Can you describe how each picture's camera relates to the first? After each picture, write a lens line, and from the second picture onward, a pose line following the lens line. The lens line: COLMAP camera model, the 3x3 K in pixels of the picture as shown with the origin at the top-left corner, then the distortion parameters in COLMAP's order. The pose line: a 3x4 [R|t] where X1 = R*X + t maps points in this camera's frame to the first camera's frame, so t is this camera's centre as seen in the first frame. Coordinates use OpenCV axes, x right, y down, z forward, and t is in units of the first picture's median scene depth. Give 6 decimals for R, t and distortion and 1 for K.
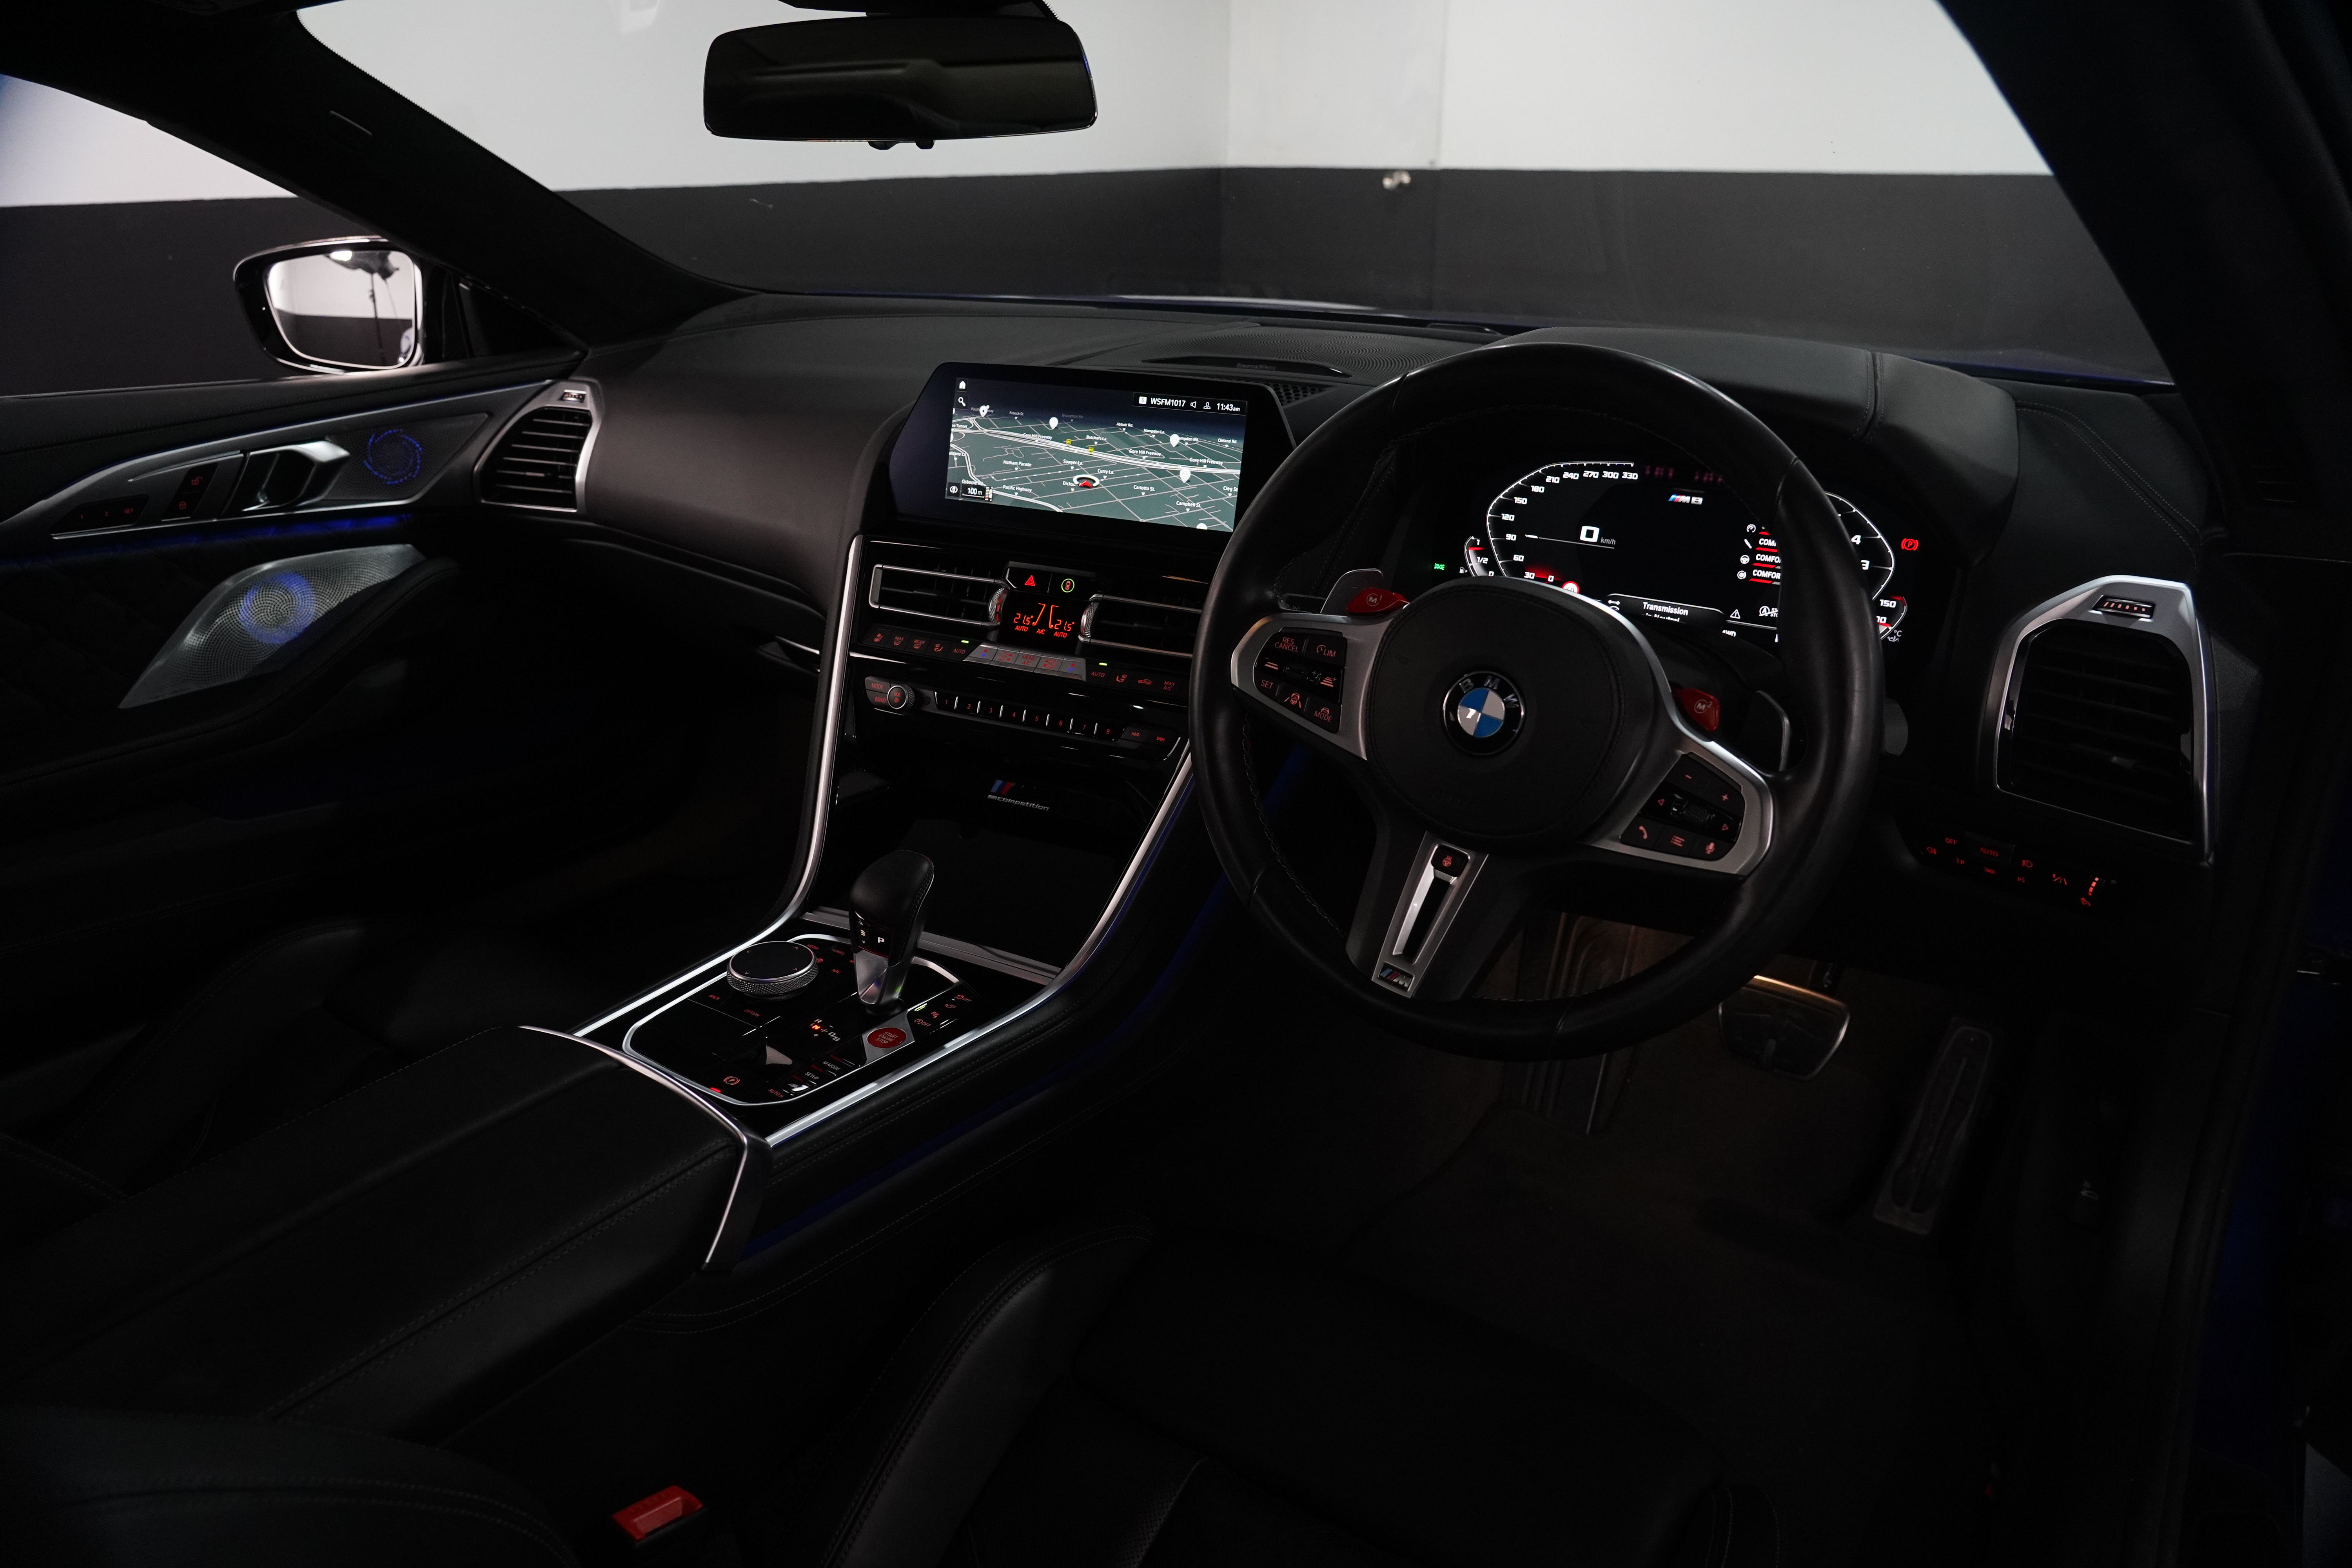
lens RADIAL K [[1616.6, 0, 1150.5], [0, 1616.6, 769.0], [0, 0, 1]] dist [-0.016980, 0.007790]
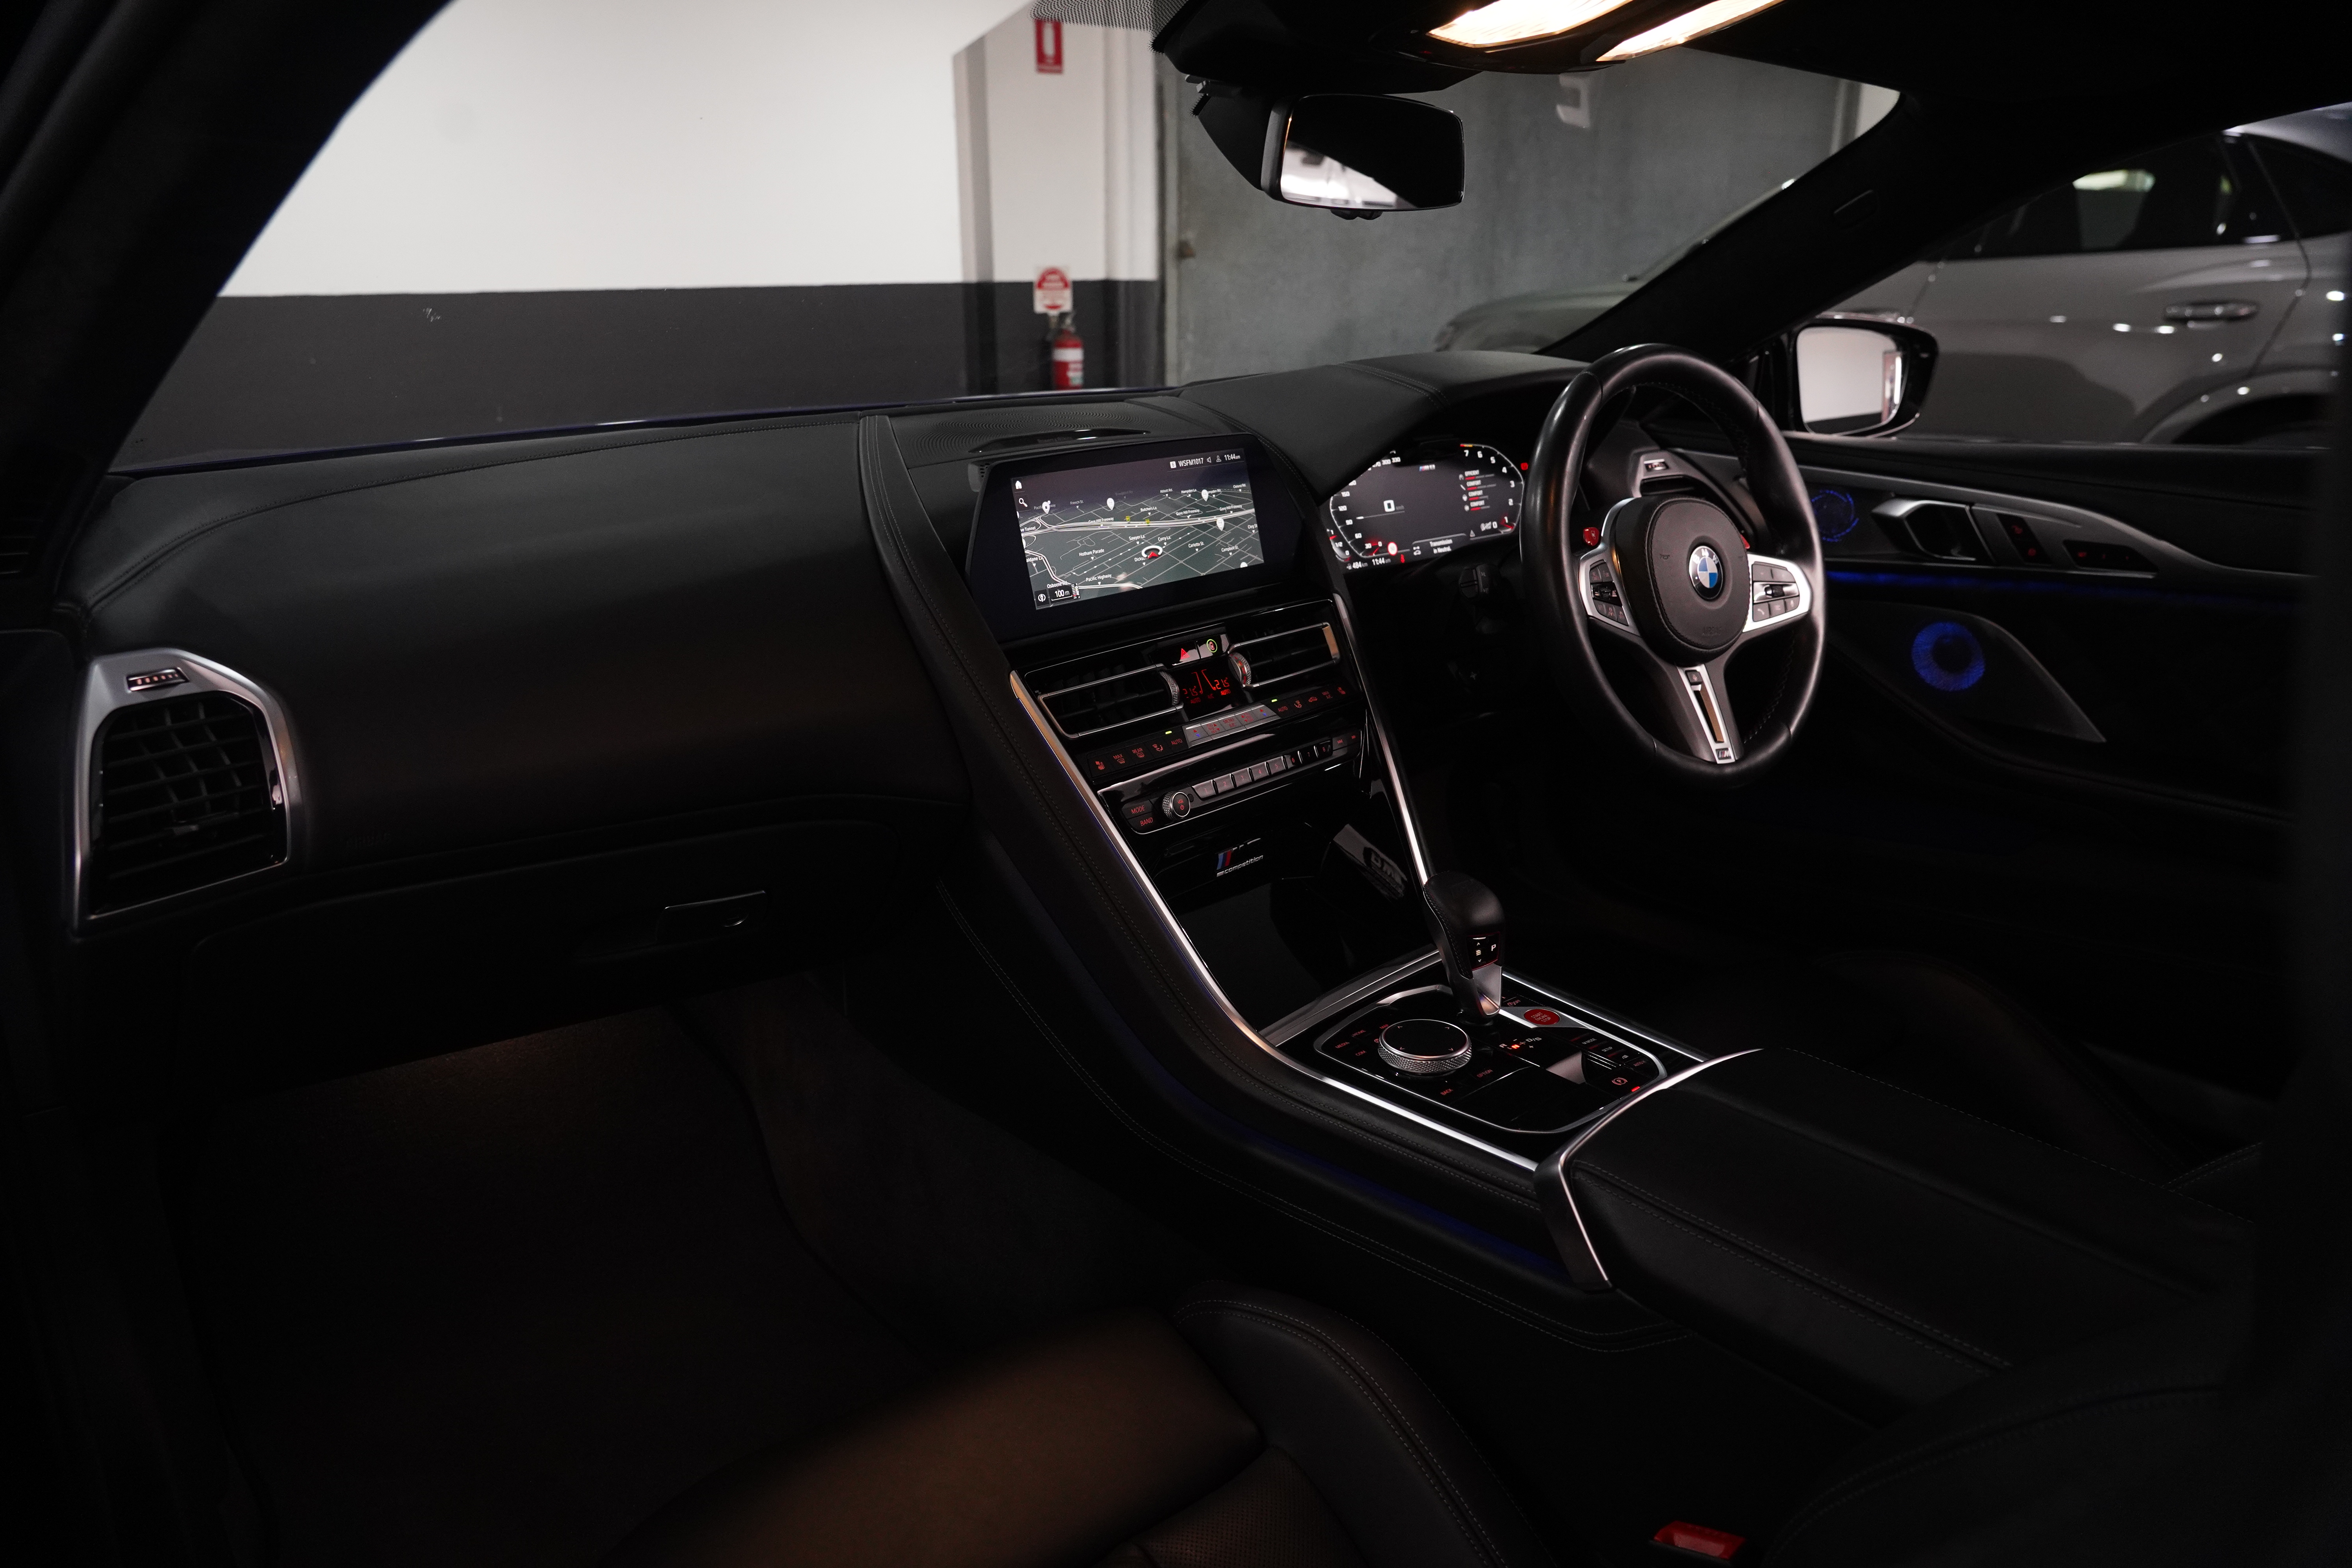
lens RADIAL K [[1616.6, 0, 1171.2], [0, 1616.6, 771.2], [0, 0, 1]] dist [-0.016980, 0.007790]
pose [[0.272196, -0.291081, 0.917159, -1.040705], [0.361984, 0.914109, 0.182683, -0.241658], [-0.891559, 0.282271, 0.354183, 0.693739]]
